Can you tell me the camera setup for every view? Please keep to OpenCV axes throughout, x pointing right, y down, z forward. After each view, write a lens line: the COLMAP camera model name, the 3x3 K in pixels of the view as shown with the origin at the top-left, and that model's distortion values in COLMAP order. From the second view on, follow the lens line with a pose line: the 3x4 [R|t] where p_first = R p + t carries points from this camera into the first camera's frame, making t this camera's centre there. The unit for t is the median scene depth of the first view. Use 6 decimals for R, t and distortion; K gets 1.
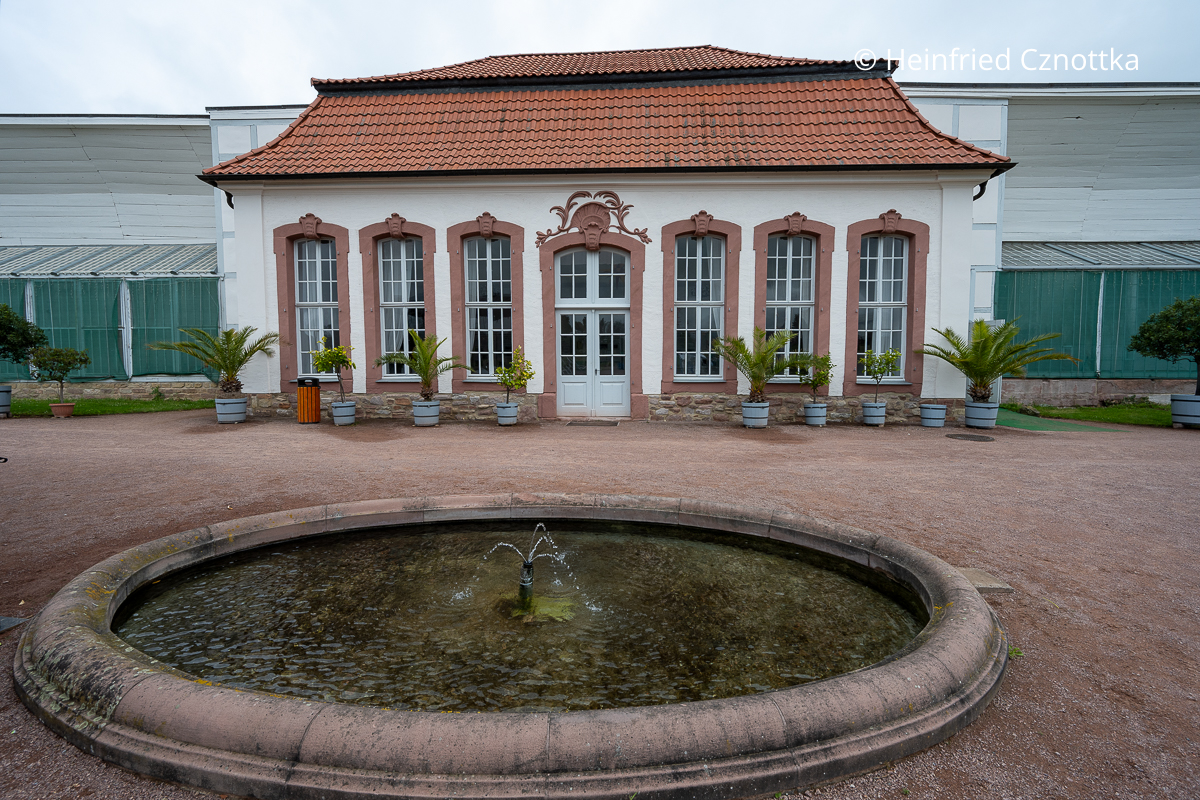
lens RADIAL K [[484.5, 0, 600.2], [0, 484.5, 402.8], [0, 0, 1]] dist [0.000046, -0.000131]
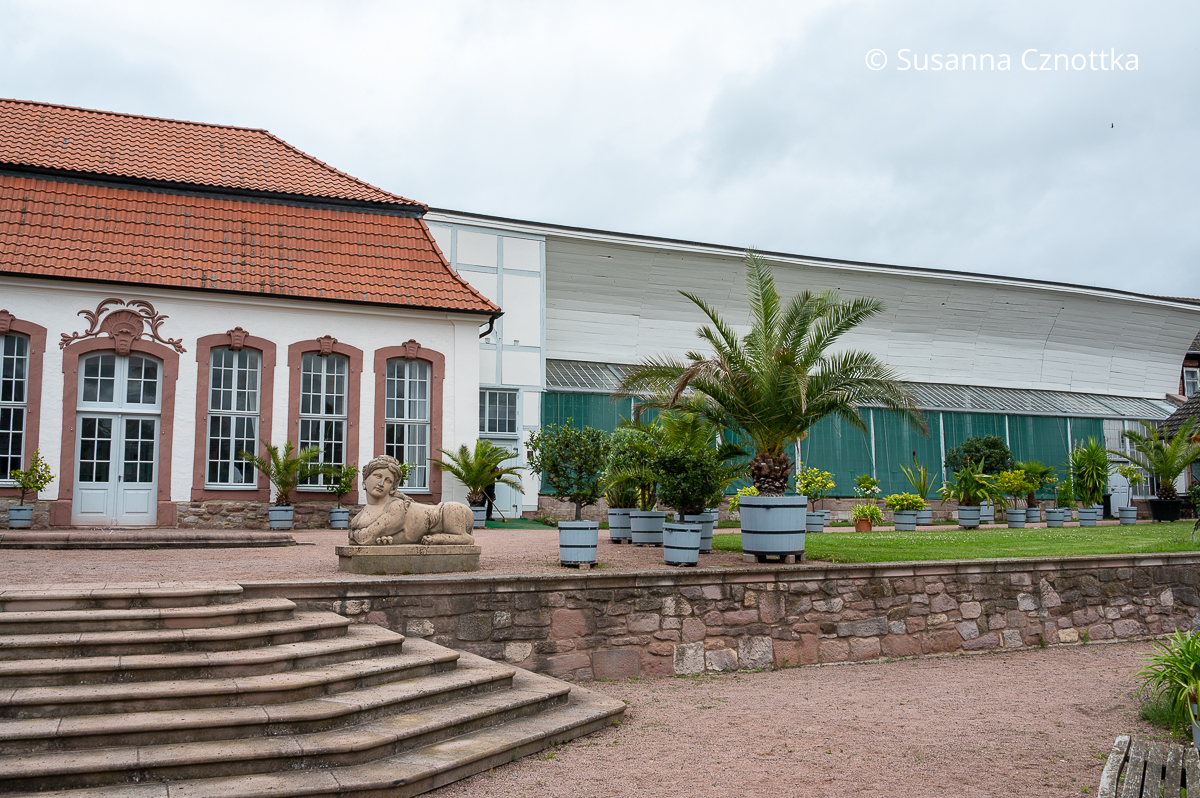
lens RADIAL K [[1131.7, 0, 596.7], [0, 1131.7, 395.1], [0, 0, 1]] dist [0.018353, 0.000000]
pose [[0.910529, 0.049608, 0.410457, -0.081235], [0.026547, 0.983712, -0.177783, 0.201514], [-0.412591, 0.172773, 0.894381, -1.449267]]
